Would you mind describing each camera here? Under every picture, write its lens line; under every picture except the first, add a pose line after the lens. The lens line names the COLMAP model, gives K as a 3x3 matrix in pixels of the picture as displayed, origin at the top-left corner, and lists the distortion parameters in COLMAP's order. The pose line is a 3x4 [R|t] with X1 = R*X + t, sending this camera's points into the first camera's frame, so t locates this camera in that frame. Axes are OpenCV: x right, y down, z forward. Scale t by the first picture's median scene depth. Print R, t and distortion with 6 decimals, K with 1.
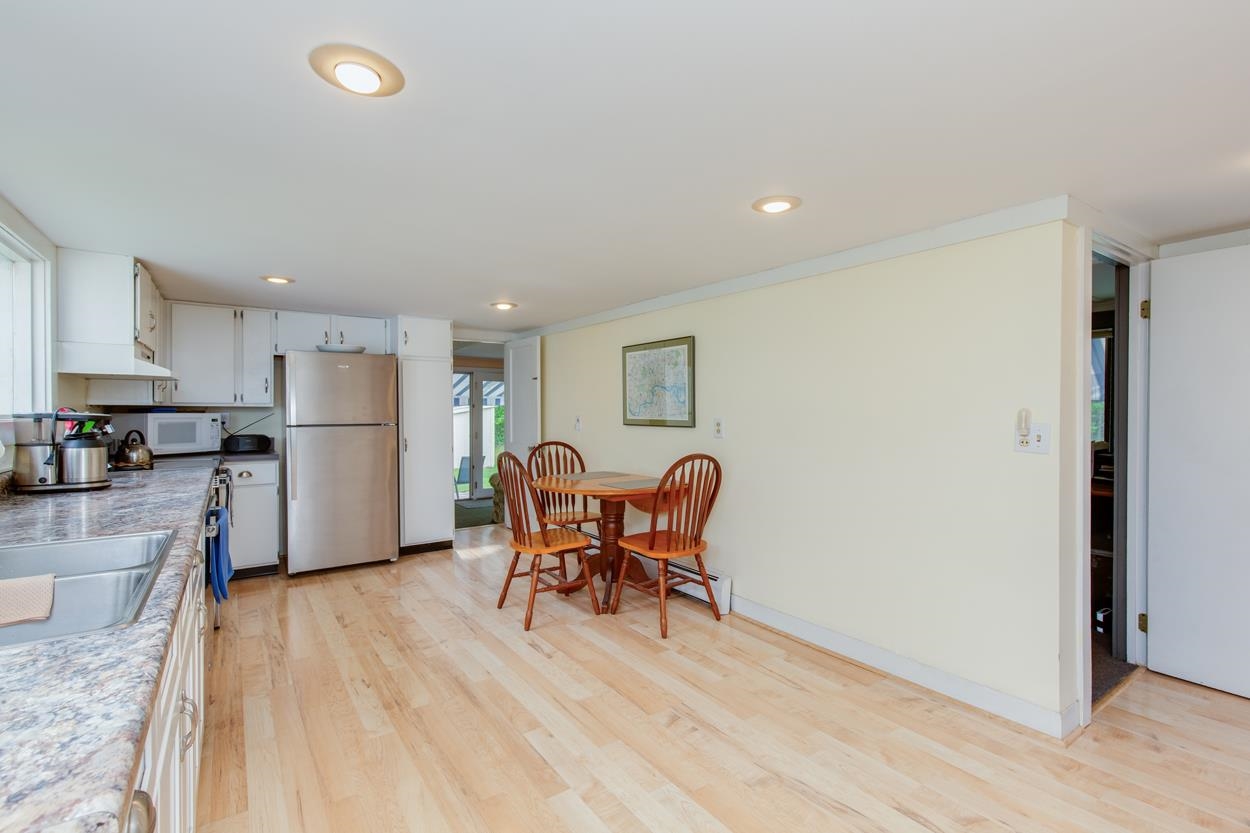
lens RADIAL K [[573.2, 0, 625.0], [0, 573.2, 416.5], [0, 0, 1]] dist [0.001525, -0.000224]
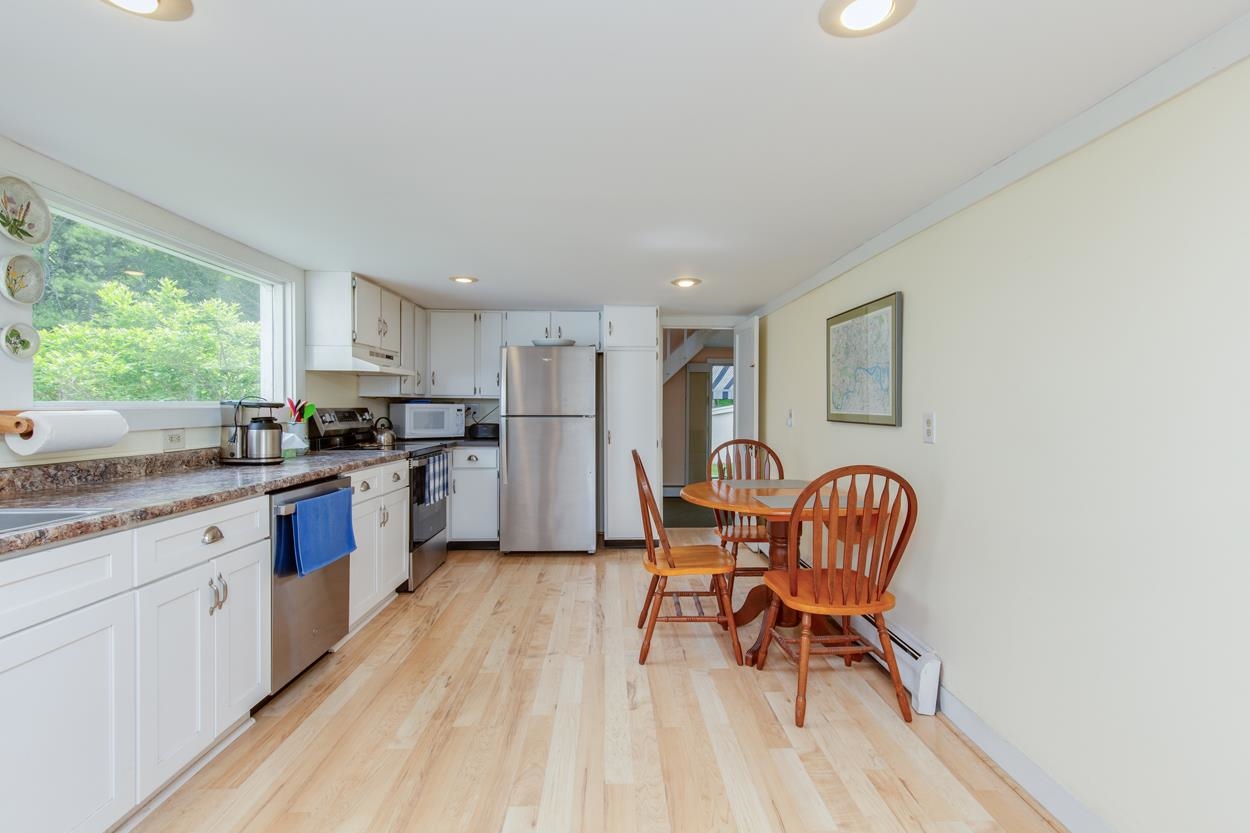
lens RADIAL K [[566.9, 0, 624.3], [0, 566.9, 418.1], [0, 0, 1]] dist [0.003068, -0.000073]
pose [[0.834829, 0.016315, -0.550267, 0.237389], [-0.010350, 0.999849, 0.013942, 0.003702], [0.550411, -0.005944, 0.834872, 0.276321]]
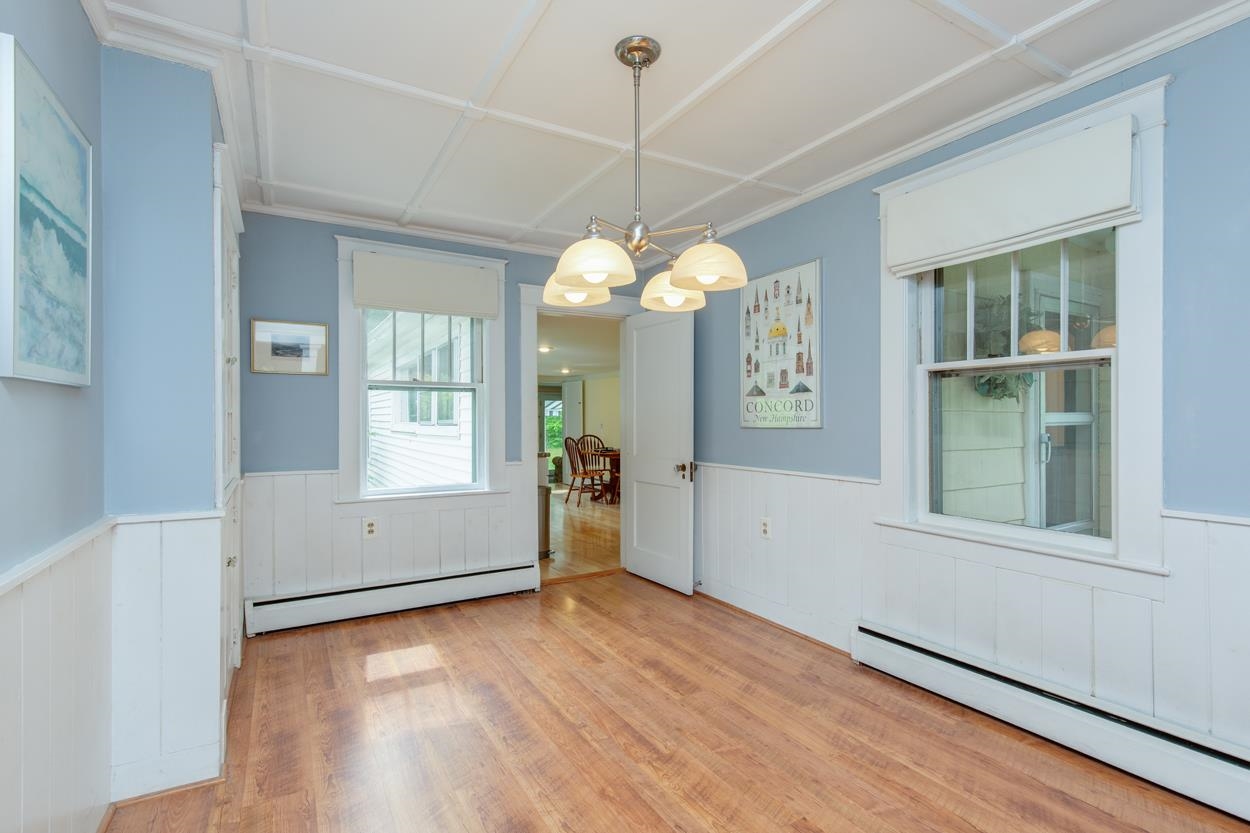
lens RADIAL K [[566.9, 0, 624.3], [0, 566.9, 418.1], [0, 0, 1]] dist [0.003068, -0.000073]
pose [[0.998096, -0.000455, -0.061675, 0.160326], [-0.000123, 0.999956, -0.009379, 0.009716], [0.061676, 0.009369, 0.998052, -1.292946]]
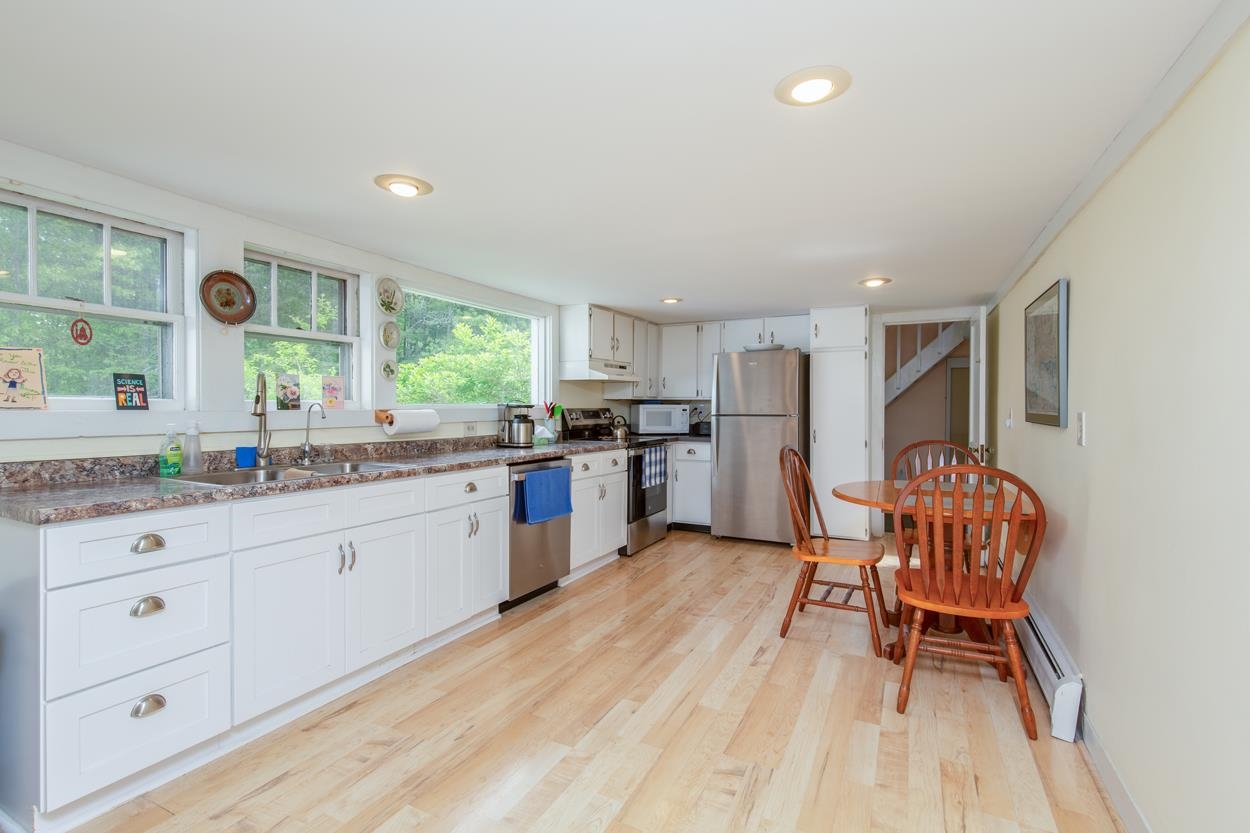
lens RADIAL K [[566.9, 0, 624.3], [0, 566.9, 418.1], [0, 0, 1]] dist [0.003068, -0.000073]
pose [[0.463822, 0.020871, -0.885682, 0.480401], [-0.010164, 0.999782, 0.018237, 0.002896], [0.885870, 0.000543, 0.463933, 0.318297]]
